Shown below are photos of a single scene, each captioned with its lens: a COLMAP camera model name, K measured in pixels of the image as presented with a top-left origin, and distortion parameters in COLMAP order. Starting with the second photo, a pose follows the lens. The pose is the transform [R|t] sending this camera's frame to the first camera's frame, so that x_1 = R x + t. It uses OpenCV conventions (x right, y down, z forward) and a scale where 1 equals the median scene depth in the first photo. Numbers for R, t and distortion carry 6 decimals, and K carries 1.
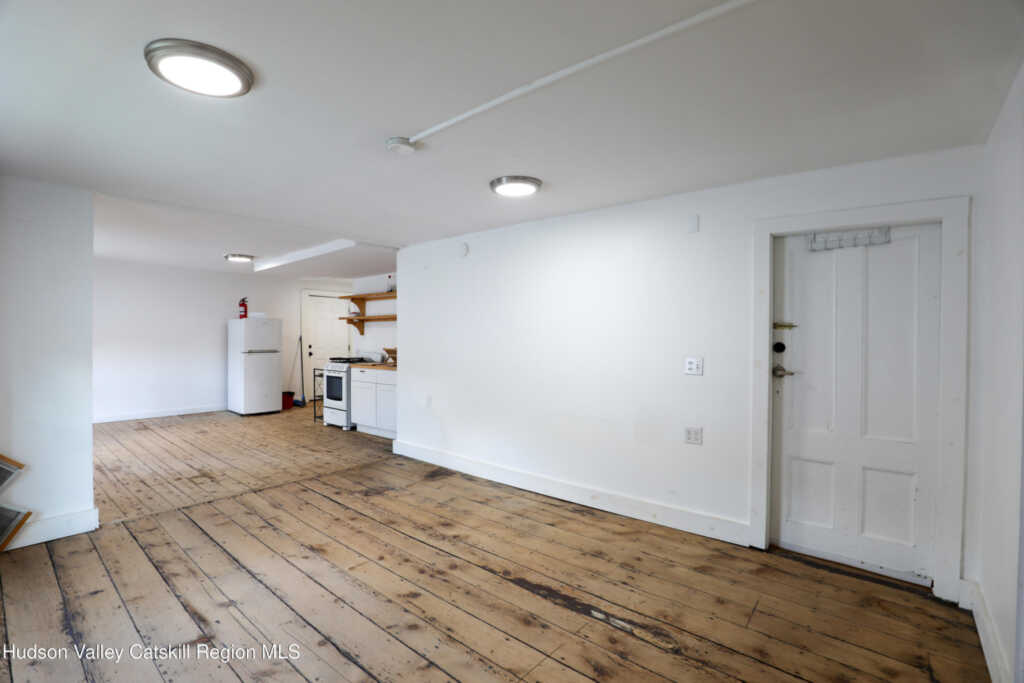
lens RADIAL K [[443.3, 0, 512.0], [0, 443.3, 341.5], [0, 0, 1]] dist [-0.057232, 0.000063]
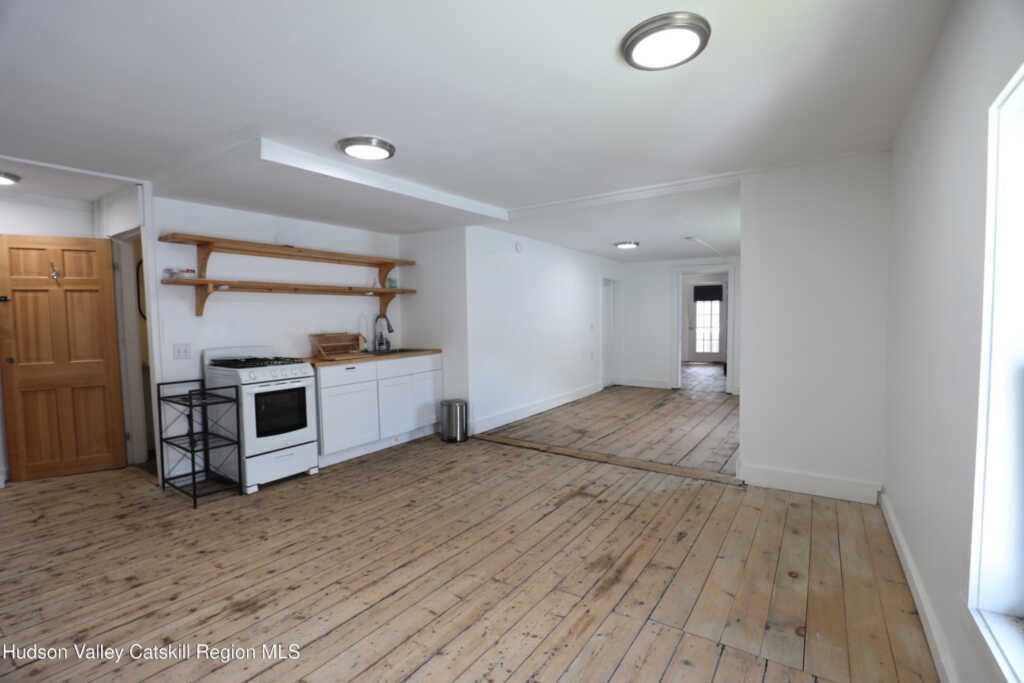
lens RADIAL K [[460.9, 0, 497.6], [0, 460.9, 342.9], [0, 0, 1]] dist [-0.019037, -0.000051]
pose [[-0.033725, -0.059532, 0.997657, -0.967254], [0.016659, 0.998052, 0.060119, -0.009694], [-0.999292, 0.018647, -0.032667, 0.735407]]
